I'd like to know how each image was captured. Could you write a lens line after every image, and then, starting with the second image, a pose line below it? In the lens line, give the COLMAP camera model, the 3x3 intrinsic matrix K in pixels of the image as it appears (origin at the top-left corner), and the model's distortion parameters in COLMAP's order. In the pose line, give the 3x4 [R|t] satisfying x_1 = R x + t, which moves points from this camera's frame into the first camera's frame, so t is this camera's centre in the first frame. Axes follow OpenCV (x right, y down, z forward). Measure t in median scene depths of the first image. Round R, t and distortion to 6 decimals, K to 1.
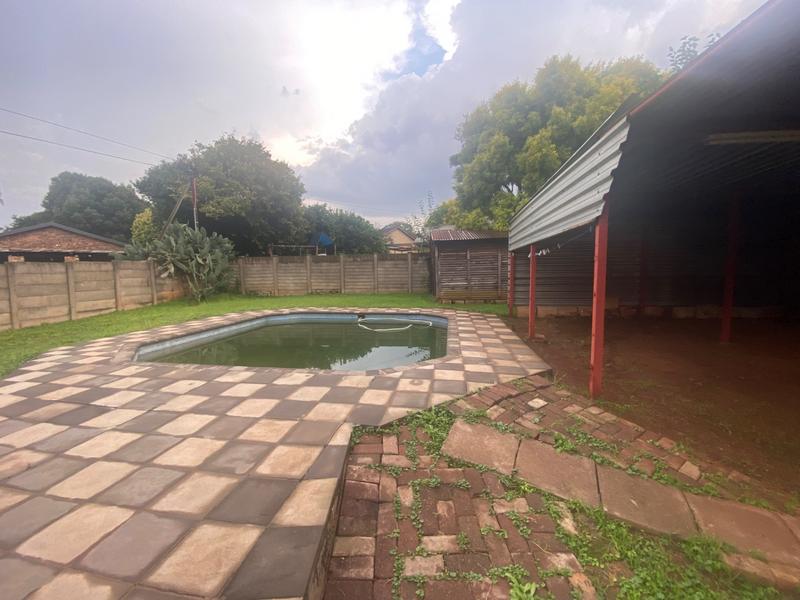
lens RADIAL K [[333.5, 0, 397.0], [0, 333.5, 298.1], [0, 0, 1]] dist [0.018201, -0.018032]
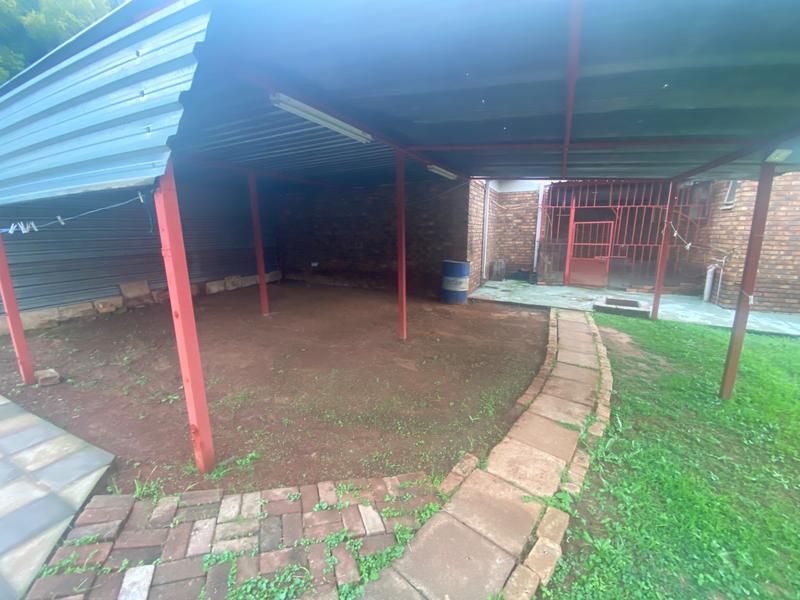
lens RADIAL K [[333.5, 0, 397.0], [0, 333.5, 298.1], [0, 0, 1]] dist [0.018201, -0.018032]
pose [[0.281594, -0.186801, 0.941175, 0.139911], [0.089149, 0.981718, 0.168175, -0.093874], [-0.955383, 0.036548, 0.293099, 0.422802]]
